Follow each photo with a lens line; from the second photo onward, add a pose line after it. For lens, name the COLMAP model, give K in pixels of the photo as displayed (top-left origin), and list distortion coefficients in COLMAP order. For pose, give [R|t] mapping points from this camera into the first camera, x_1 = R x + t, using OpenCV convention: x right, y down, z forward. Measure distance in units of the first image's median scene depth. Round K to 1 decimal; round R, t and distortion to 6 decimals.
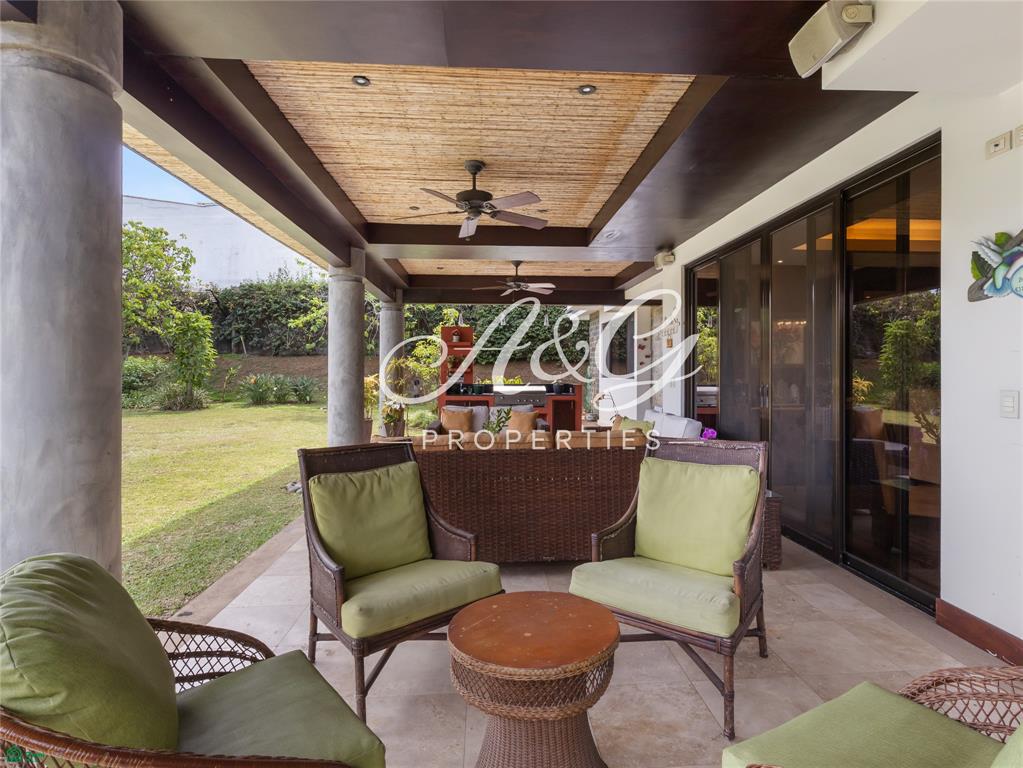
lens RADIAL K [[528.2, 0, 511.5], [0, 528.2, 384.0], [0, 0, 1]] dist [-0.000017, -0.000409]
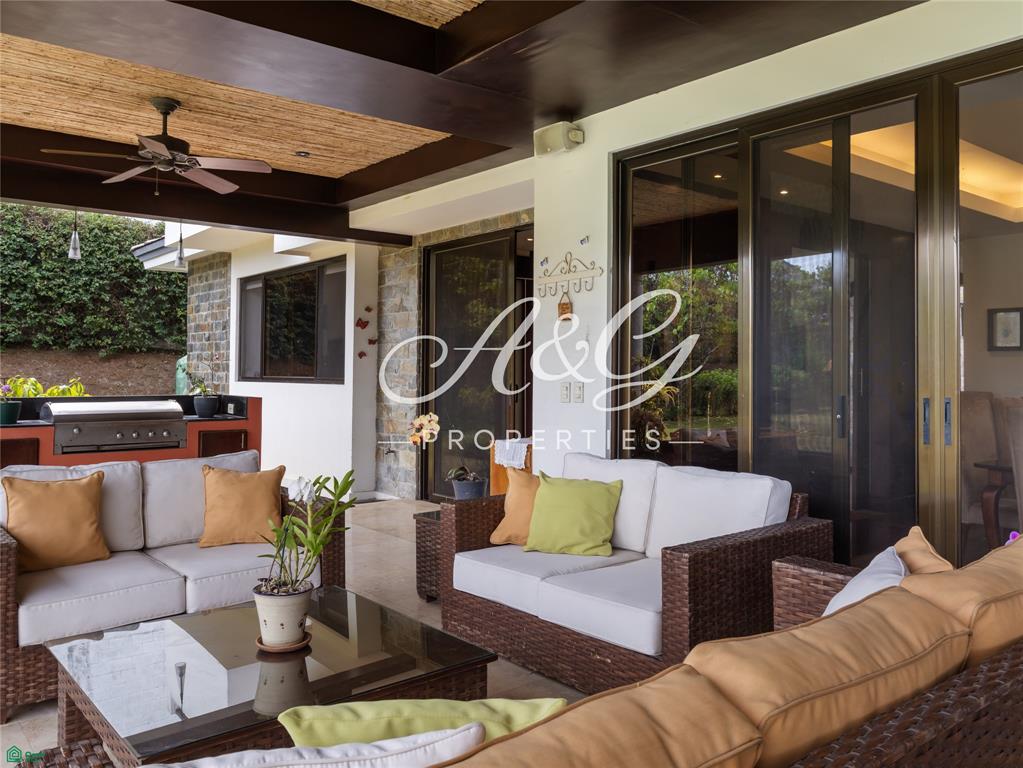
lens RADIAL K [[801.3, 0, 511.5], [0, 801.3, 384.0], [0, 0, 1]] dist [-0.051786, -0.002137]
pose [[0.792389, -0.002121, 0.610013, -0.123298], [0.007224, 0.999956, -0.005907, -0.004137], [-0.609973, 0.009087, 0.792370, 0.292298]]
